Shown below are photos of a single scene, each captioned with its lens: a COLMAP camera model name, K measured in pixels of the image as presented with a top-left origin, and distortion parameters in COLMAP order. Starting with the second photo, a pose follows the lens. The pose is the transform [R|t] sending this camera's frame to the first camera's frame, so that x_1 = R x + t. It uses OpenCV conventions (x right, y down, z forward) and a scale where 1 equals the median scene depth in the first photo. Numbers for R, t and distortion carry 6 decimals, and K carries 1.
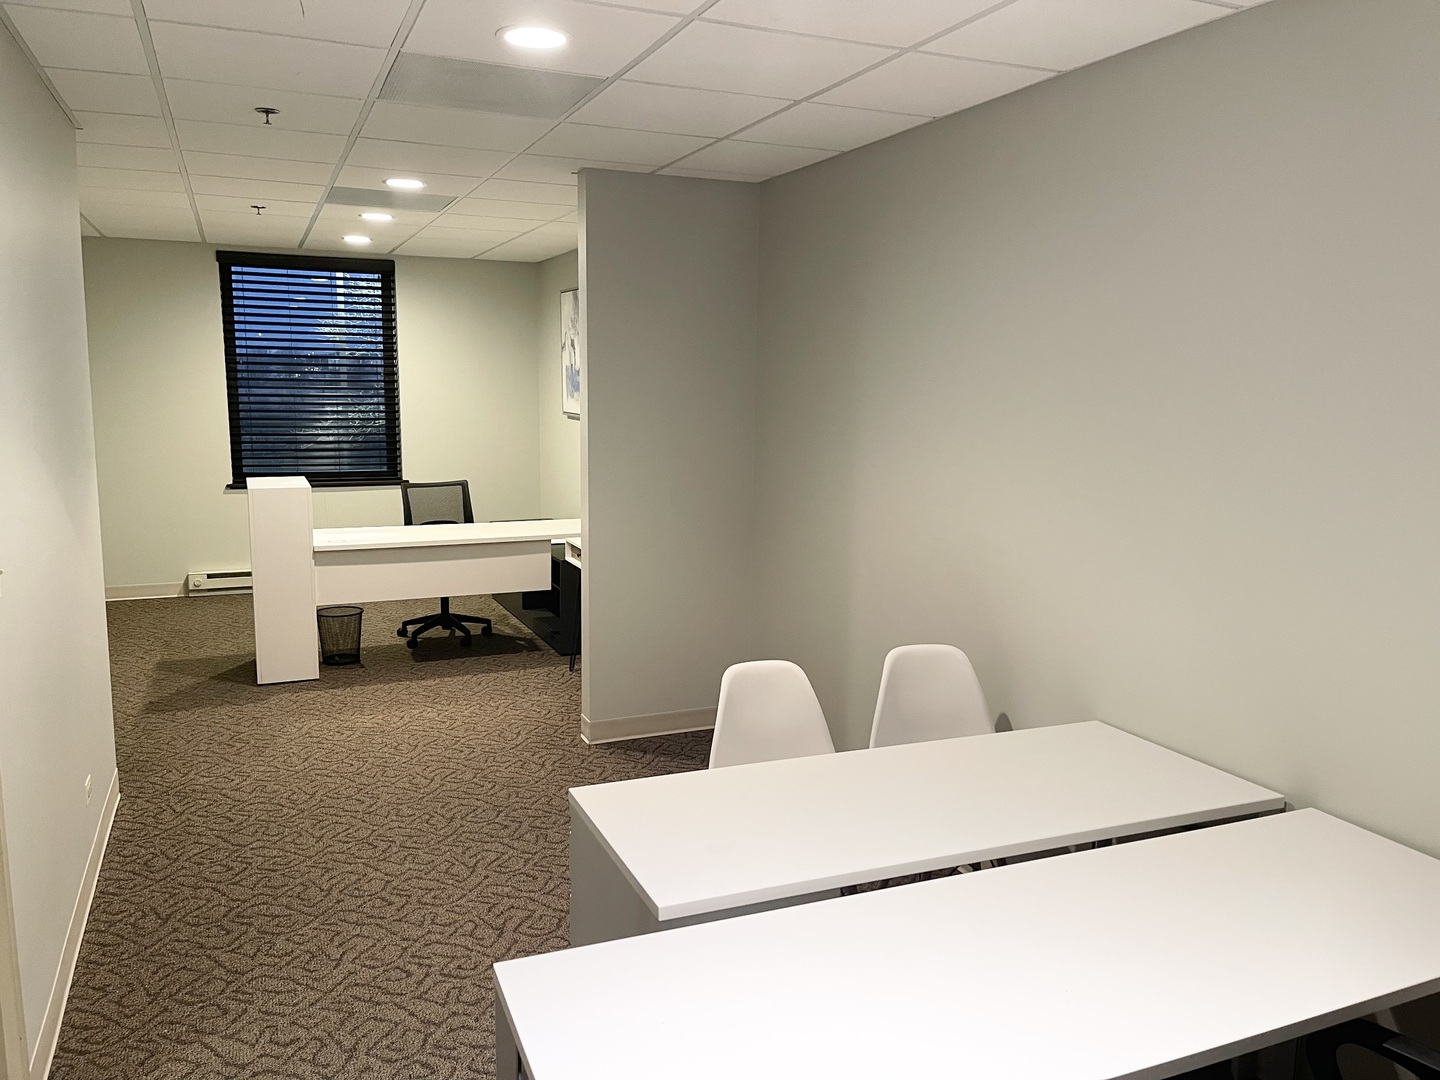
lens RADIAL K [[1092.0, 0, 728.0], [0, 1092.0, 531.3], [0, 0, 1]] dist [0.055713, -0.057879]
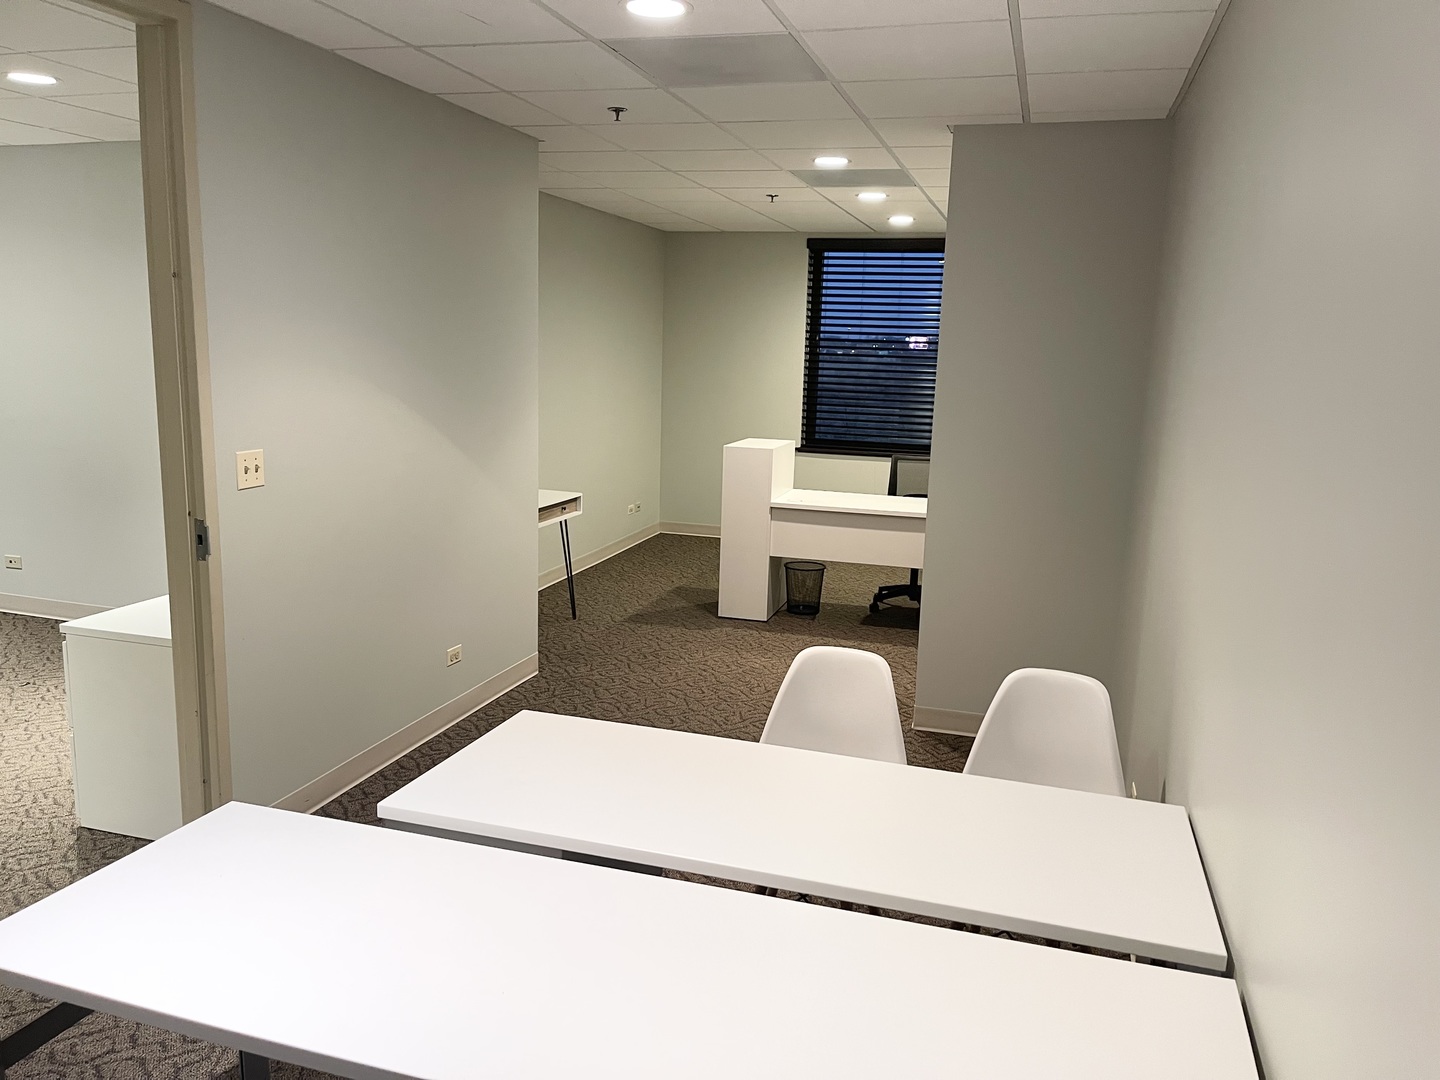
lens RADIAL K [[1092.0, 0, 727.6], [0, 1092.0, 545.5], [0, 0, 1]] dist [0.055713, -0.057879]
pose [[0.767065, 0.126604, -0.628954, 0.288002], [-0.111164, 0.991736, 0.064055, -0.008780], [0.631866, 0.020783, 0.774799, 0.119031]]
